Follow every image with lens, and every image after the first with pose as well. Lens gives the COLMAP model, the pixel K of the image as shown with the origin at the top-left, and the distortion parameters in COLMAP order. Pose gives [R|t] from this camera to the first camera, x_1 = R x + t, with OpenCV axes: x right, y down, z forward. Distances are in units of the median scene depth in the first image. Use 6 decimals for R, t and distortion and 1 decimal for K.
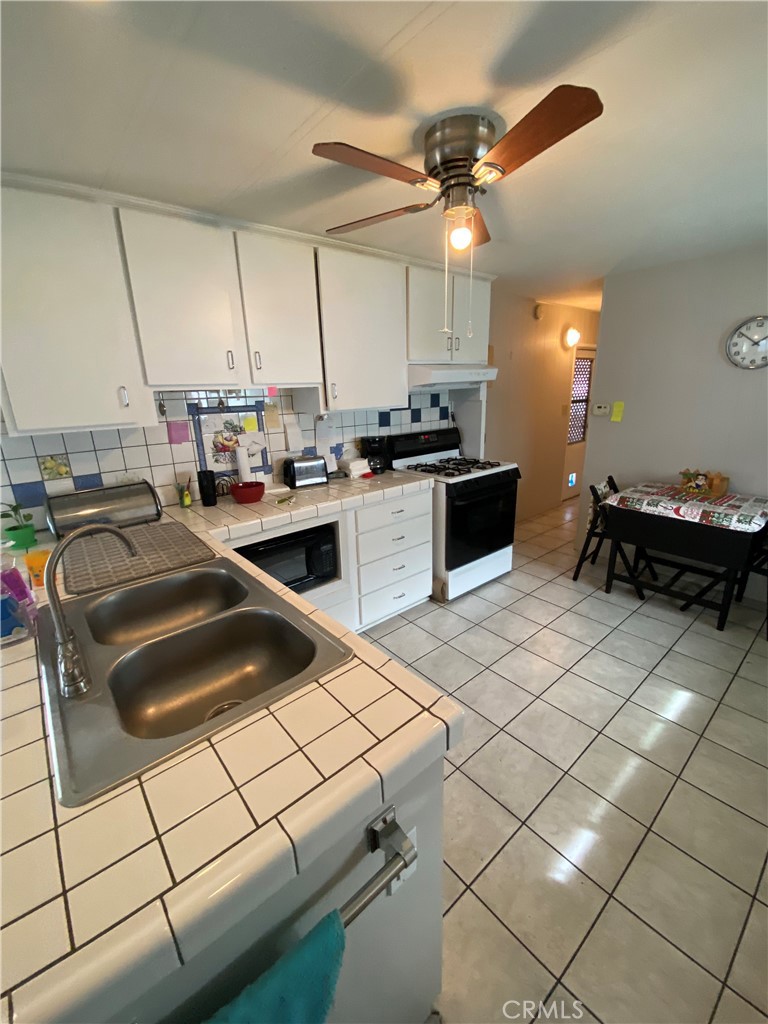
lens RADIAL K [[420.1, 0, 384.0], [0, 420.1, 512.0], [0, 0, 1]] dist [0.011483, -0.000282]
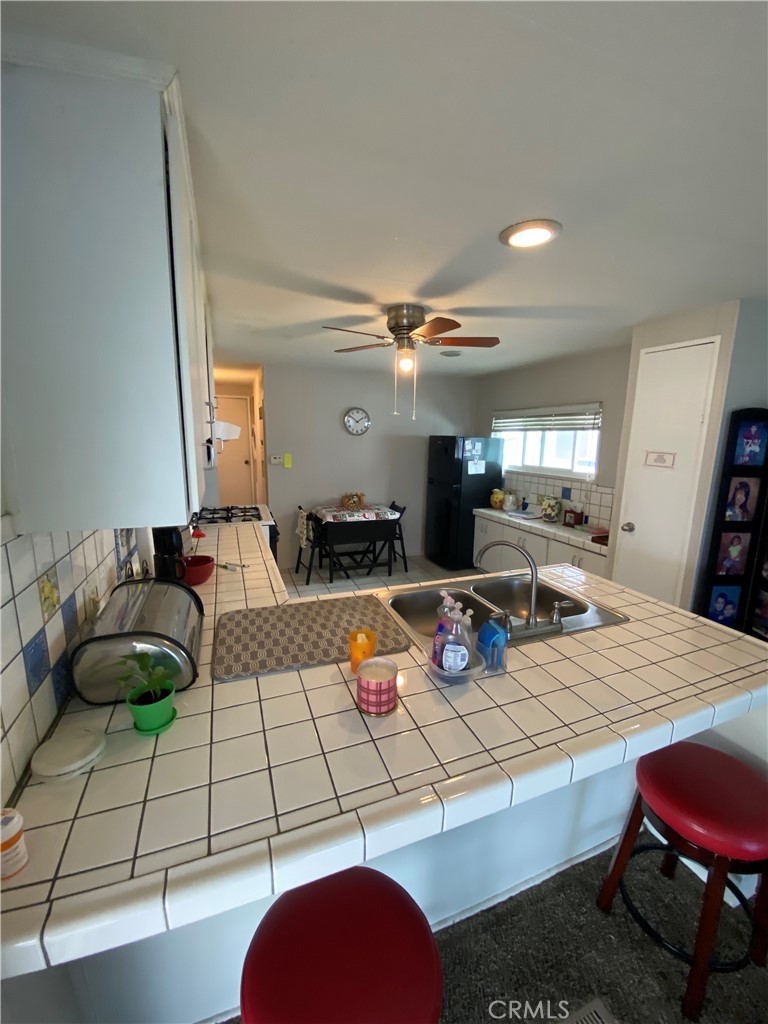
lens RADIAL K [[420.1, 0, 384.0], [0, 420.1, 512.0], [0, 0, 1]] dist [0.011483, -0.000282]
pose [[0.340059, -0.145087, 0.929145, -0.834538], [0.247372, 0.967032, 0.060467, -0.101263], [-0.907285, 0.209282, 0.364738, 0.310216]]
